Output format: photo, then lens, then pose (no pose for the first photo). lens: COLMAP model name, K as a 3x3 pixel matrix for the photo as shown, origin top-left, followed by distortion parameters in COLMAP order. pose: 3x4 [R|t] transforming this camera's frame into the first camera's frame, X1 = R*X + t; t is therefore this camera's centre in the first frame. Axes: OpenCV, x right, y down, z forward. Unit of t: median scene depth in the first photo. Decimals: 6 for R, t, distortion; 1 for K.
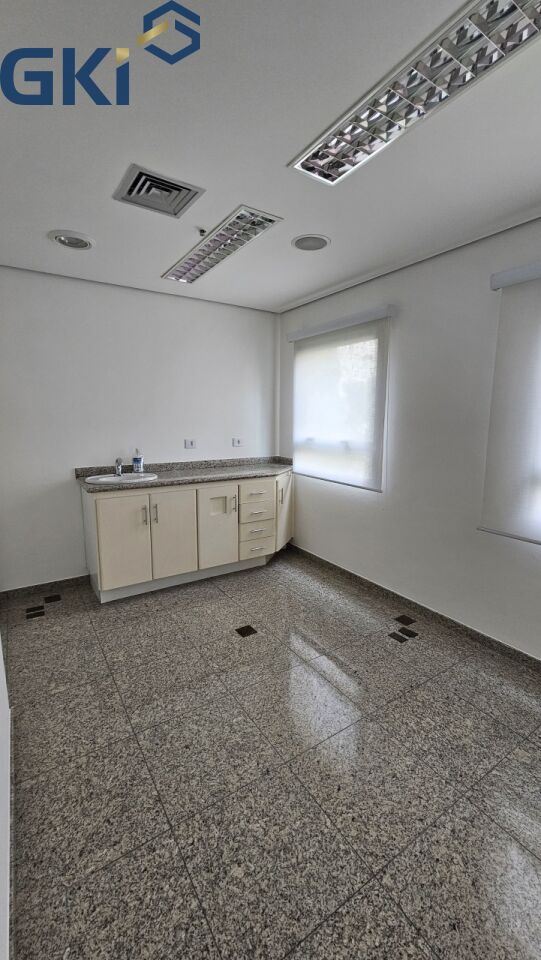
lens RADIAL K [[388.1, 0, 270.5], [0, 388.1, 480.0], [0, 0, 1]] dist [-0.009824, 0.002968]
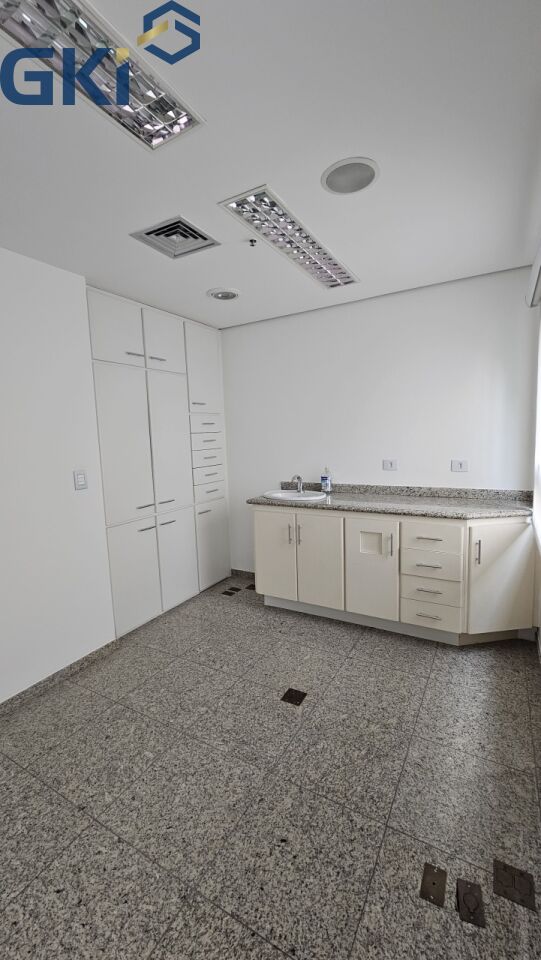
lens RADIAL K [[388.1, 0, 270.5], [0, 388.1, 480.0], [0, 0, 1]] dist [-0.009824, 0.002968]
pose [[0.470190, 0.083607, -0.878596, 0.487321], [-0.111508, 0.993153, 0.034833, -0.071361], [0.875492, 0.081593, 0.476294, 0.436540]]
